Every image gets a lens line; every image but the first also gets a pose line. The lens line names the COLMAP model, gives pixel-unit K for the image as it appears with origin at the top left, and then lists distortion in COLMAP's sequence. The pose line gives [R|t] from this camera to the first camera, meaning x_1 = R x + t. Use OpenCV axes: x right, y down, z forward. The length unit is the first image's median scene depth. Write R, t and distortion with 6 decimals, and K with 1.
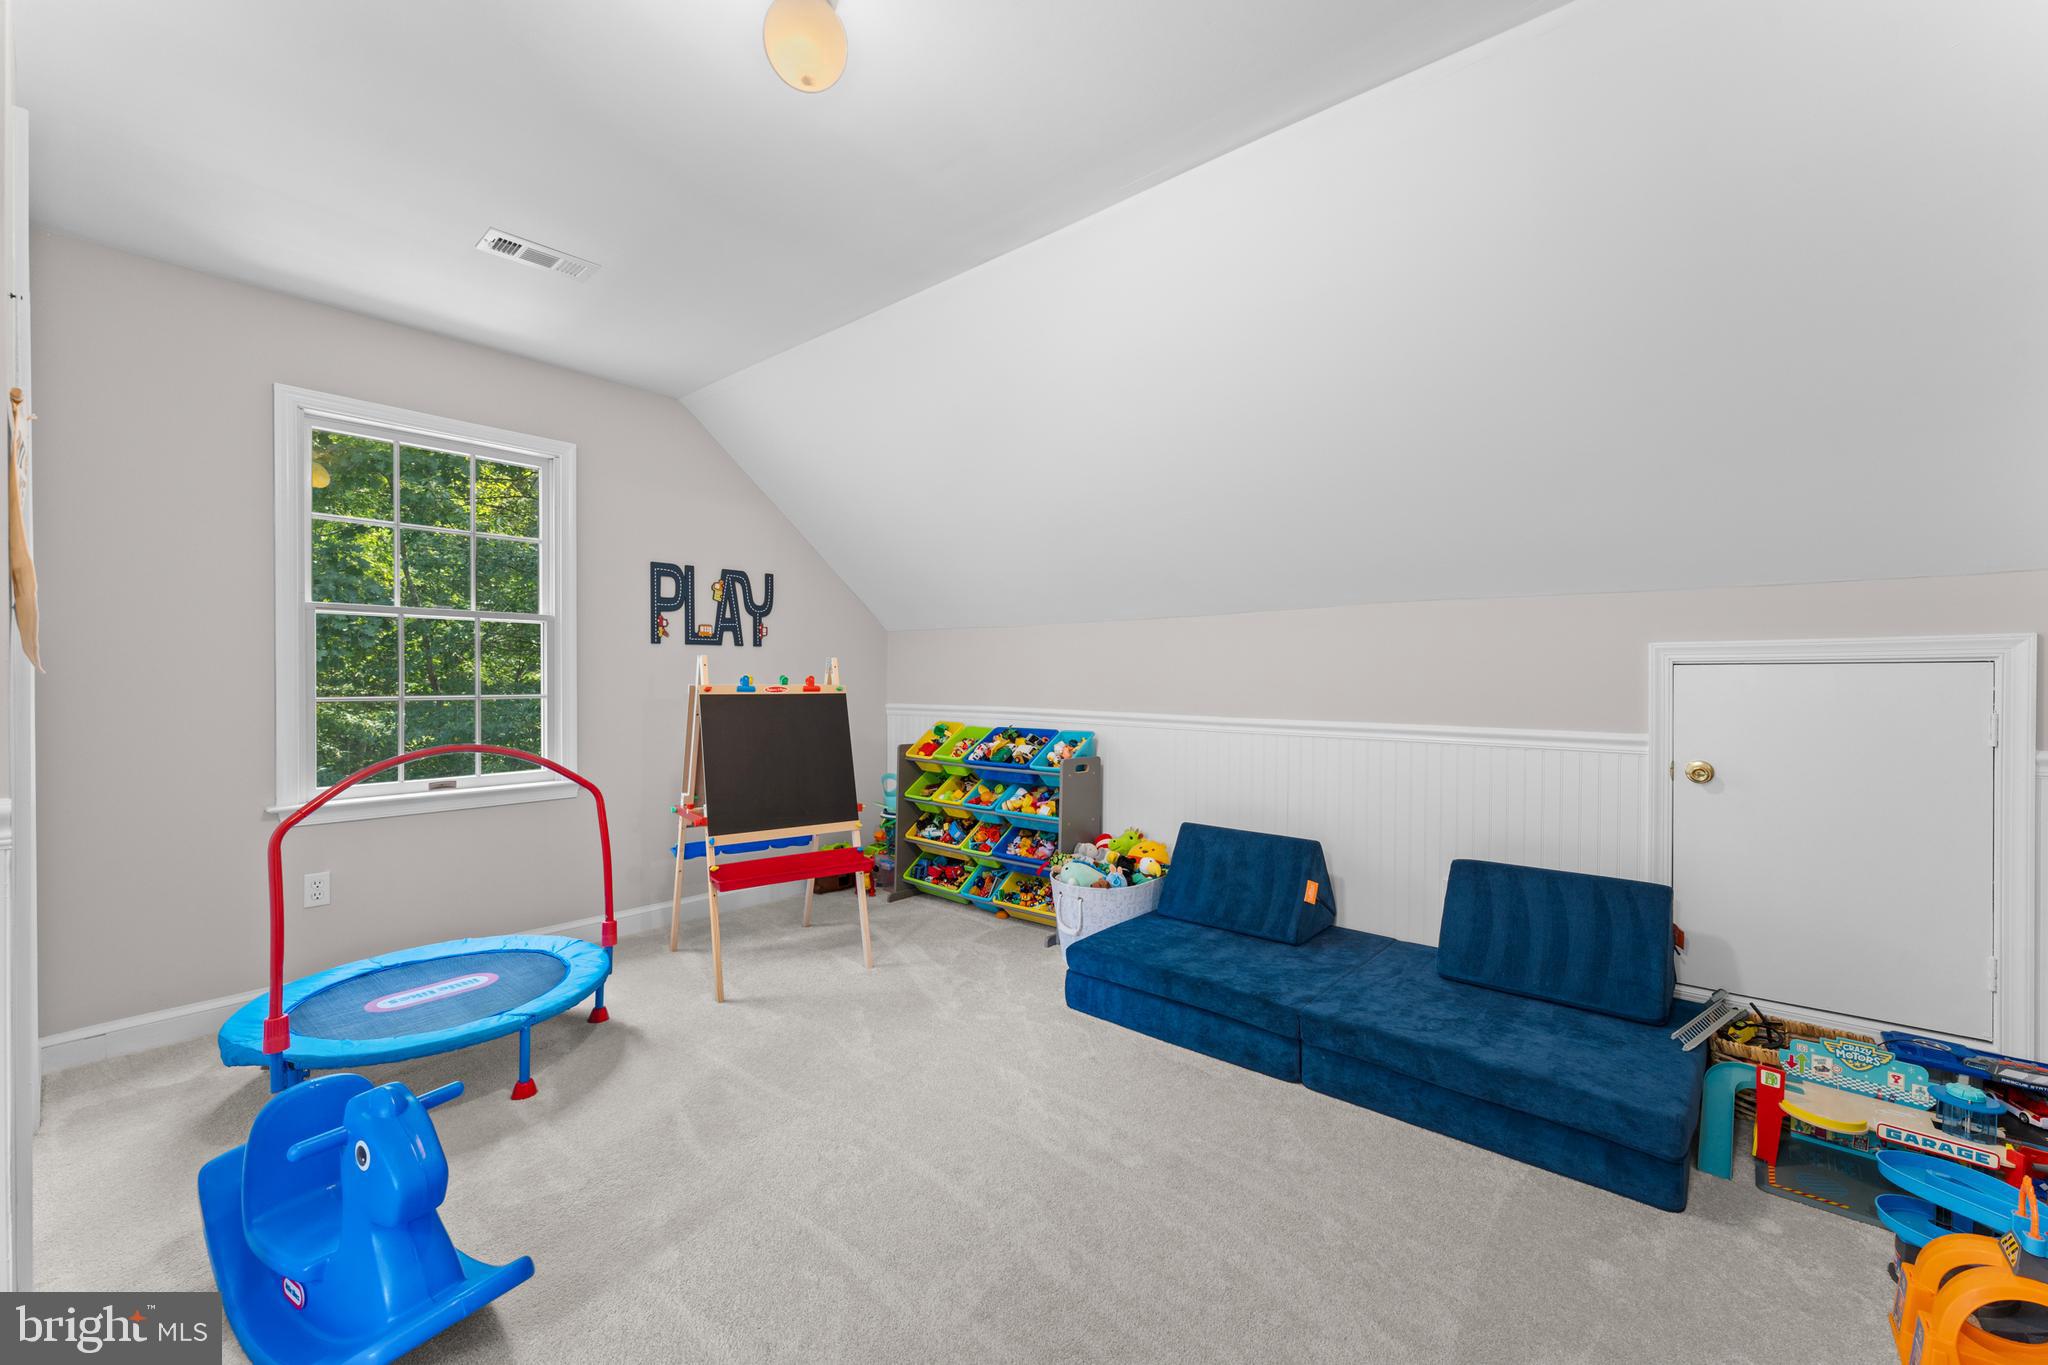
lens RADIAL K [[824.5, 0, 1026.4], [0, 824.5, 679.1], [0, 0, 1]] dist [0.015806, 0.000079]
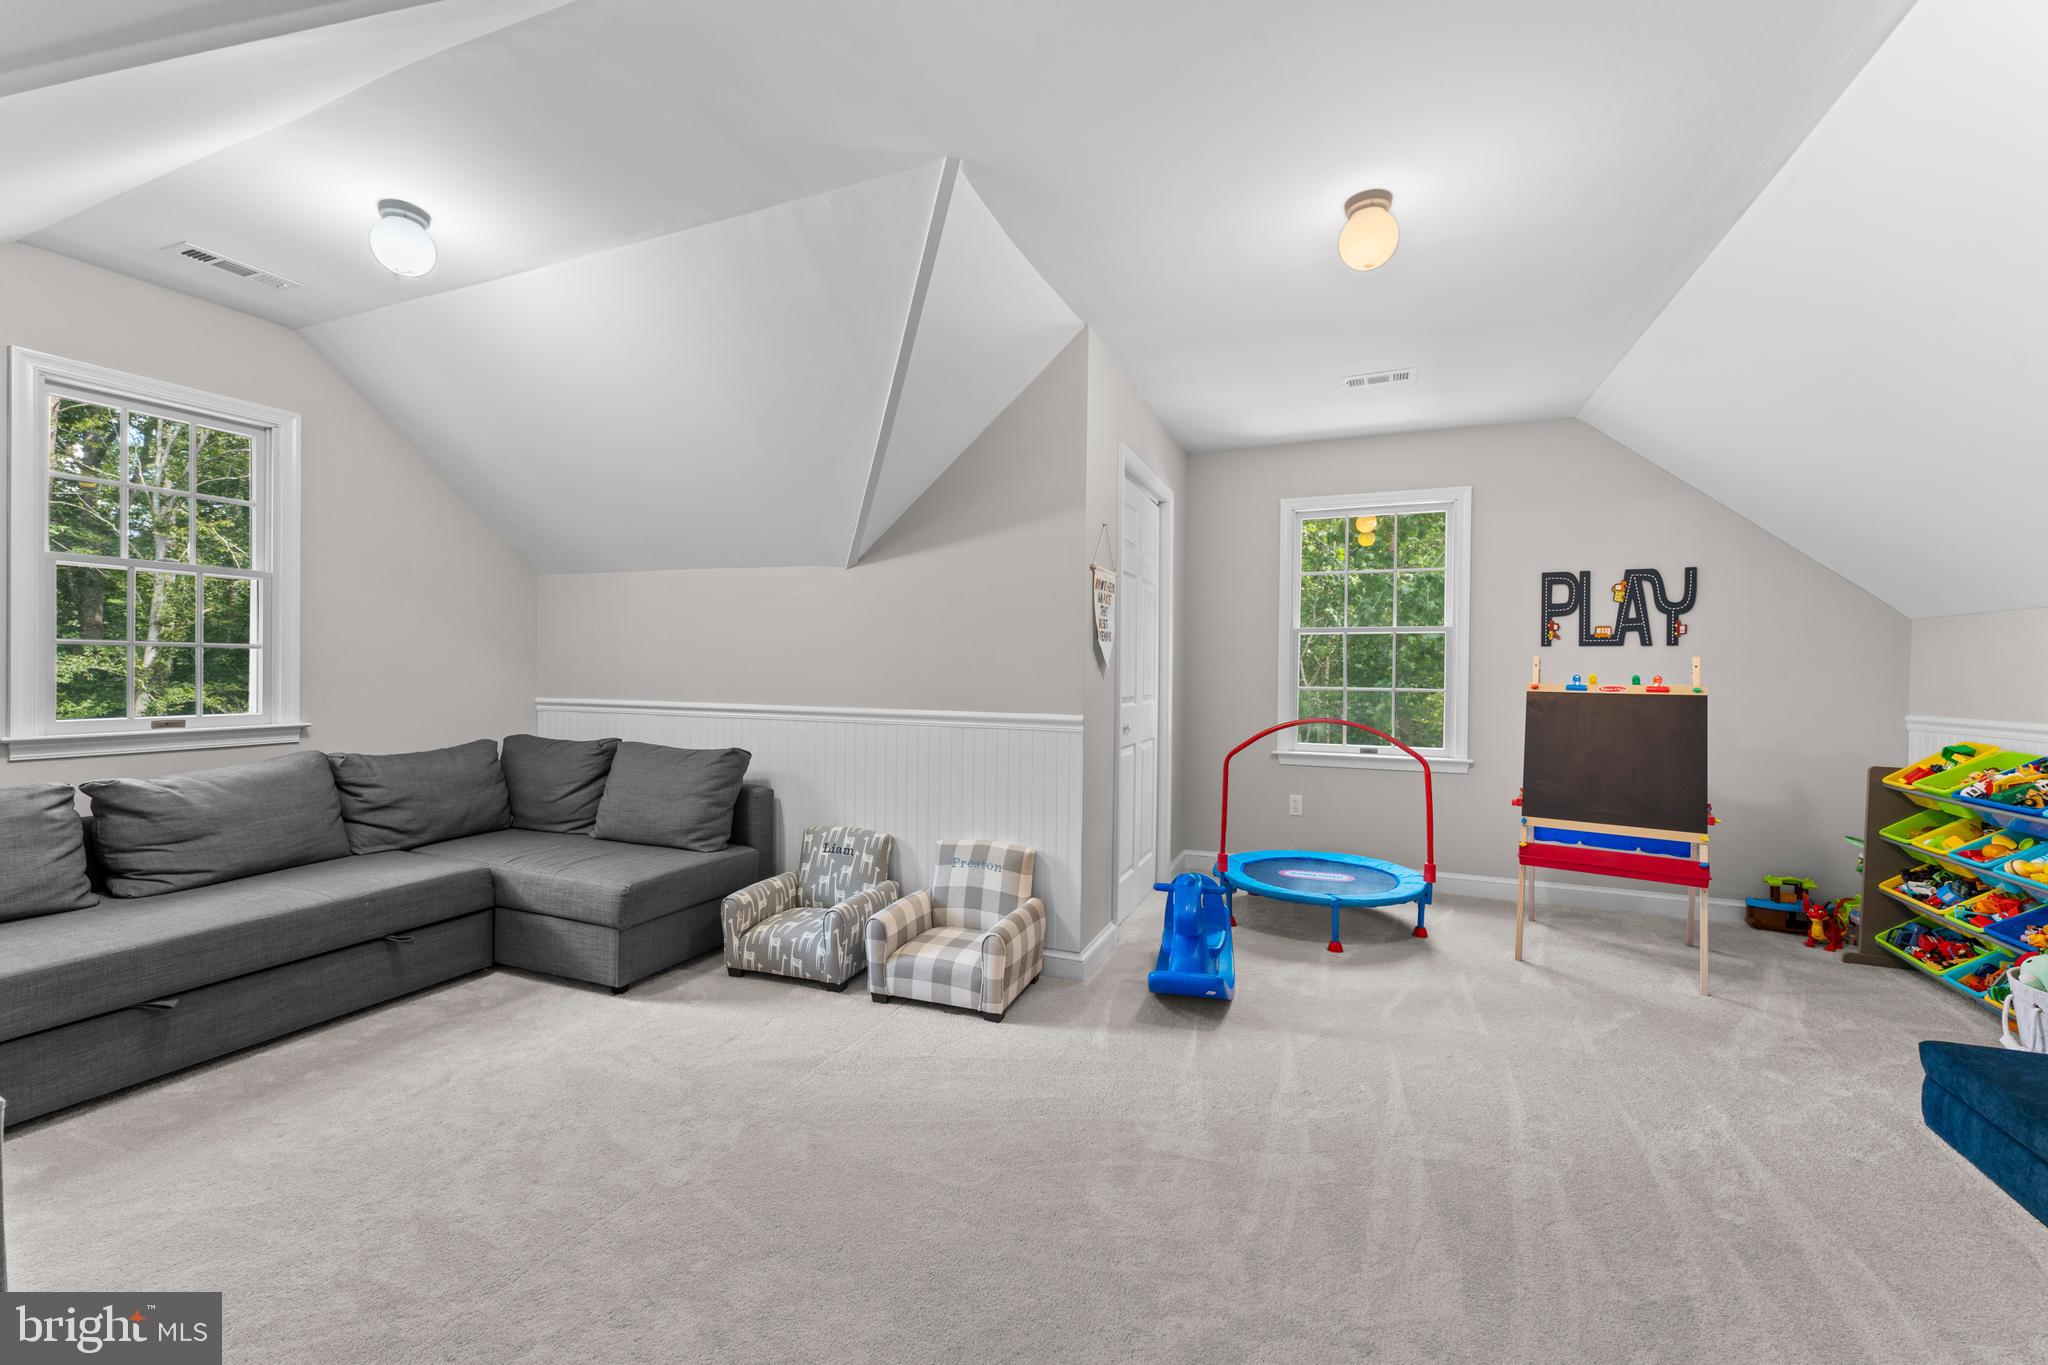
lens RADIAL K [[824.5, 0, 1026.4], [0, 824.5, 679.1], [0, 0, 1]] dist [0.015806, 0.000079]
pose [[0.313038, 0.009836, -0.949690, 0.385553], [-0.012942, 0.999898, 0.006090, 0.003060], [0.949652, 0.010385, 0.313133, -0.005265]]
